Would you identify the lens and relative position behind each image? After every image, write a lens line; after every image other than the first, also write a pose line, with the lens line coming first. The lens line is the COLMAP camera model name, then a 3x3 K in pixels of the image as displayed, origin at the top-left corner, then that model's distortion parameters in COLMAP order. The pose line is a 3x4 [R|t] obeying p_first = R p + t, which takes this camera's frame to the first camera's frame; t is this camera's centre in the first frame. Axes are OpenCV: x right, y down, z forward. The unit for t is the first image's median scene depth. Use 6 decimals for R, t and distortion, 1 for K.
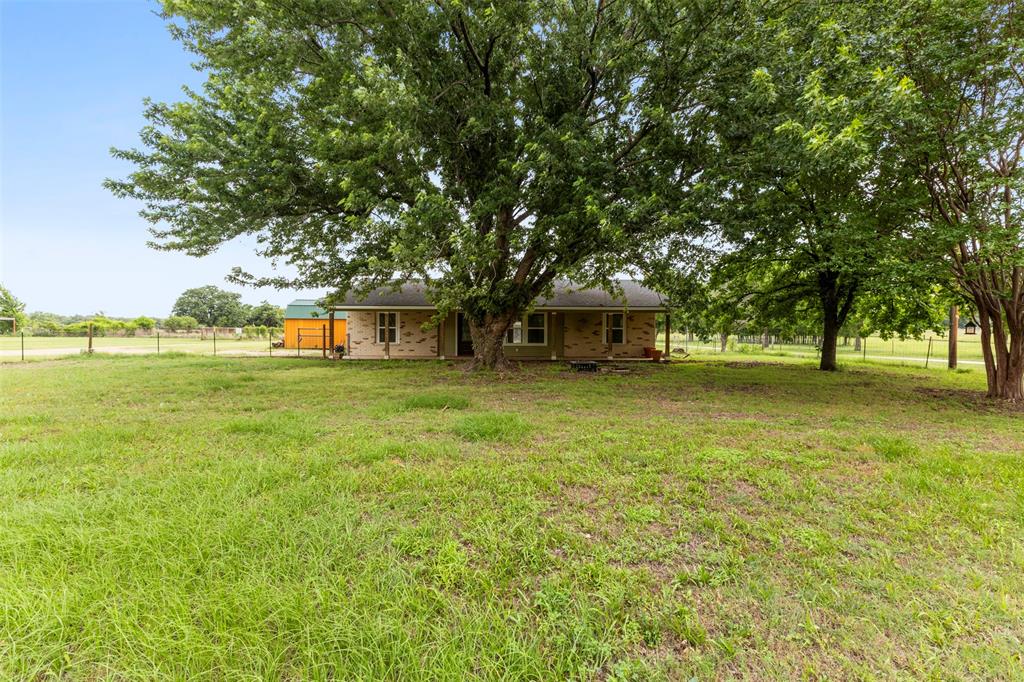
lens RADIAL K [[433.9, 0, 511.5], [0, 433.9, 339.8], [0, 0, 1]] dist [0.000200, -0.000441]
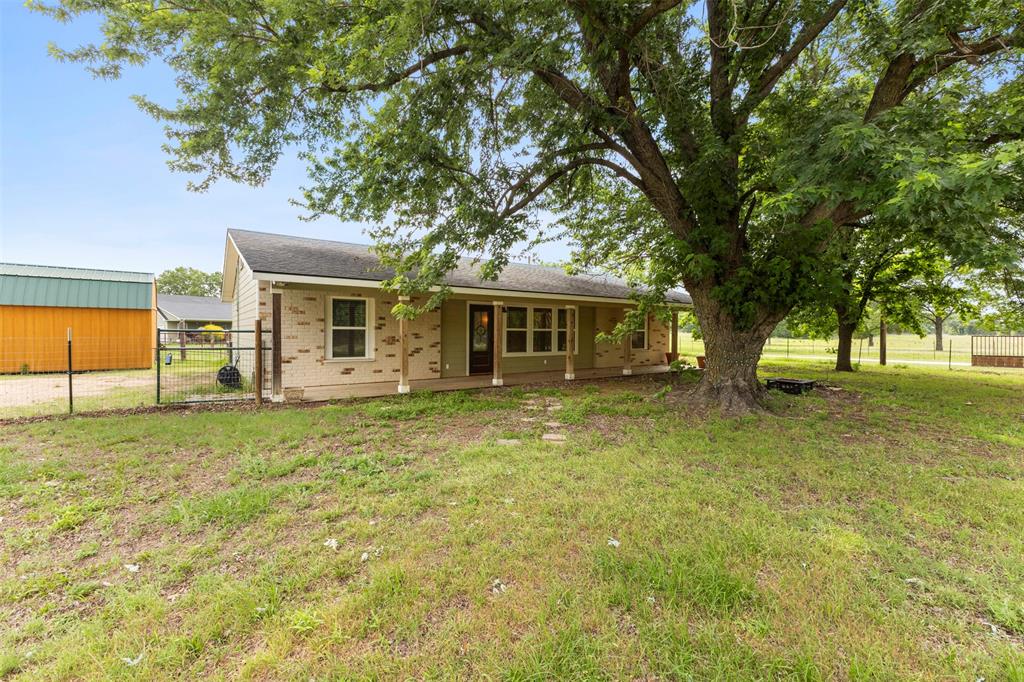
lens RADIAL K [[433.9, 0, 512.3], [0, 433.9, 342.4], [0, 0, 1]] dist [0.000200, -0.000441]
pose [[0.805709, -0.013348, 0.592161, -0.432088], [0.011718, 0.999910, 0.006597, -0.012251], [-0.592195, 0.001624, 0.805793, 0.486553]]
